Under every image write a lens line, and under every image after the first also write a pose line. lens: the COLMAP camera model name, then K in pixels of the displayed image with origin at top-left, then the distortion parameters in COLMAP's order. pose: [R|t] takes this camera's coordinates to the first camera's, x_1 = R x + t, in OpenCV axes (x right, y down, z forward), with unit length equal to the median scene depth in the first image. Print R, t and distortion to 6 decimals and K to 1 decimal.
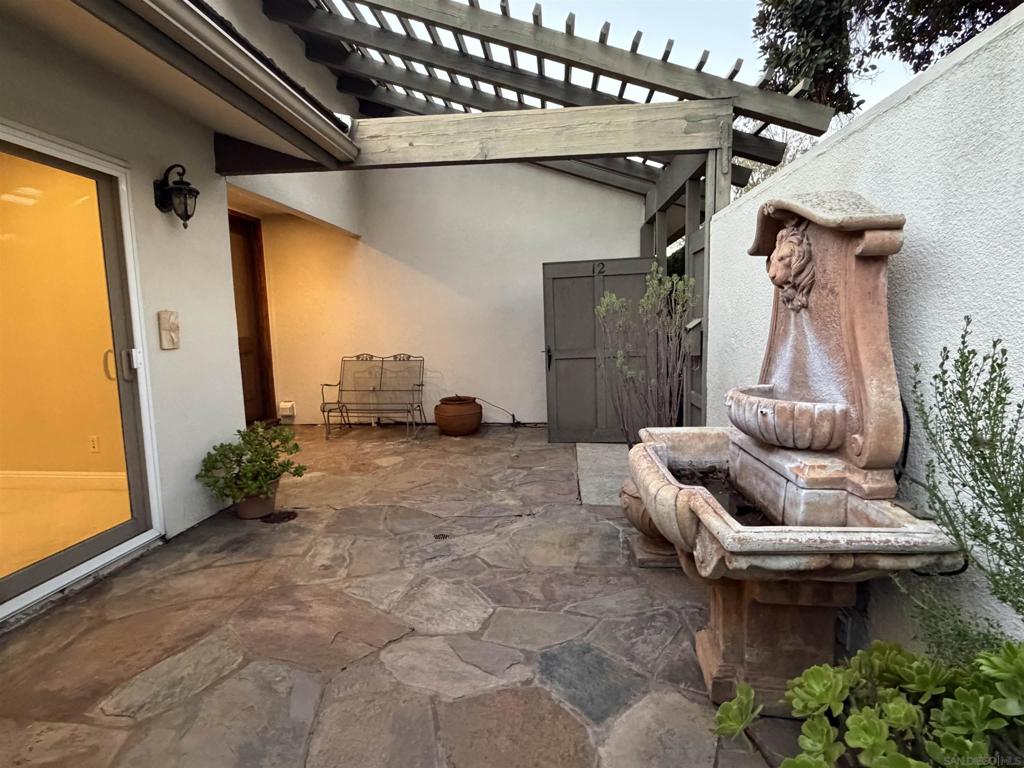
lens RADIAL K [[536.6, 0, 513.6], [0, 536.6, 381.0], [0, 0, 1]] dist [0.003035, 0.000299]
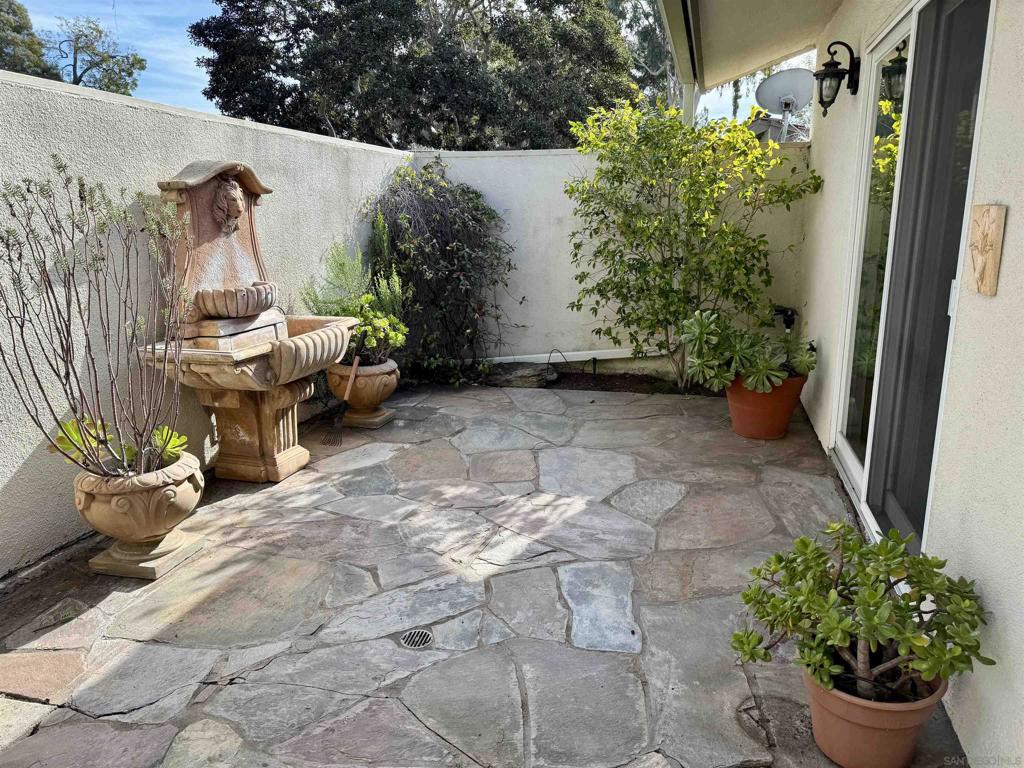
lens RADIAL K [[721.2, 0, 512.1], [0, 721.2, 382.4], [0, 0, 1]] dist [0.023871, -0.019906]
pose [[-0.984542, -0.009545, 0.174886, -0.456222], [0.048304, 0.944991, 0.323509, -0.247032], [-0.168353, 0.326956, -0.929923, 2.022768]]
